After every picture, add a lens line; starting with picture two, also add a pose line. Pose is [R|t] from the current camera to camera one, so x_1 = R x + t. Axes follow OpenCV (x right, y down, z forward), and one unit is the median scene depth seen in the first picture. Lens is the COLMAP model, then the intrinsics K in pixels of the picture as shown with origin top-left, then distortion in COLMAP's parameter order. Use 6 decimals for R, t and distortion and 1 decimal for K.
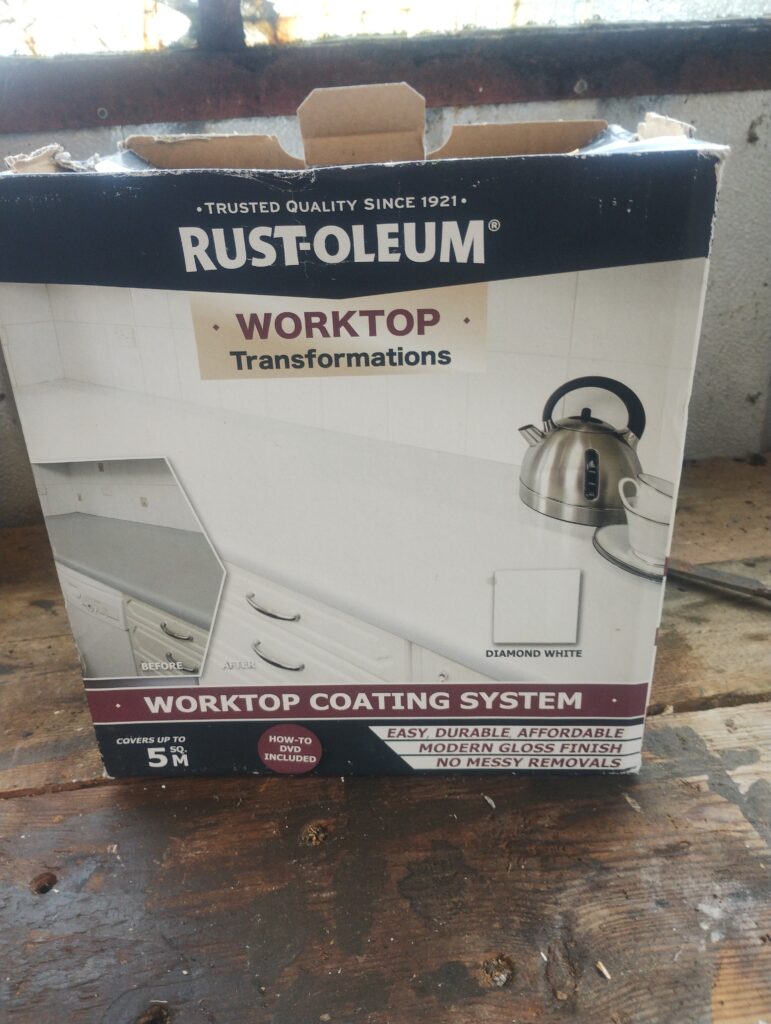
lens RADIAL K [[861.5, 0, 379.8], [0, 861.5, 505.9], [0, 0, 1]] dist [0.078284, -0.117585]
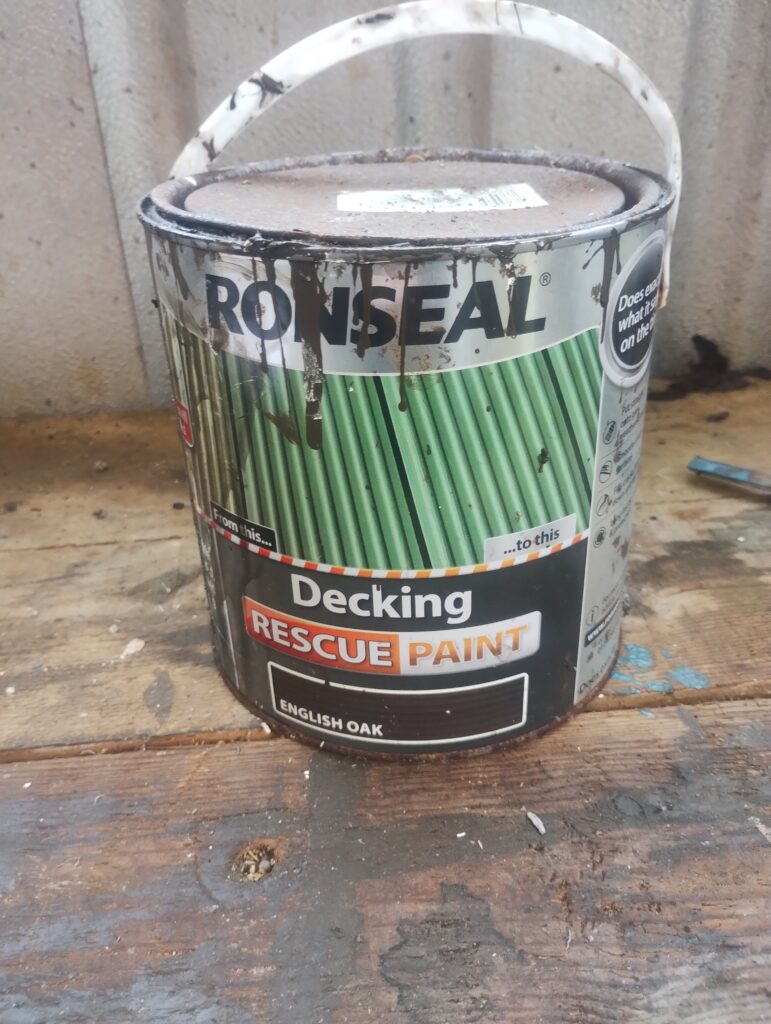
lens RADIAL K [[857.6, 0, 374.5], [0, 857.6, 512.2], [0, 0, 1]] dist [0.060369, -0.115045]
pose [[0.998681, 0.032142, -0.040048, 0.030573], [-0.030508, 0.998703, 0.040756, 0.103887], [0.041306, -0.039480, 0.998366, 0.414764]]
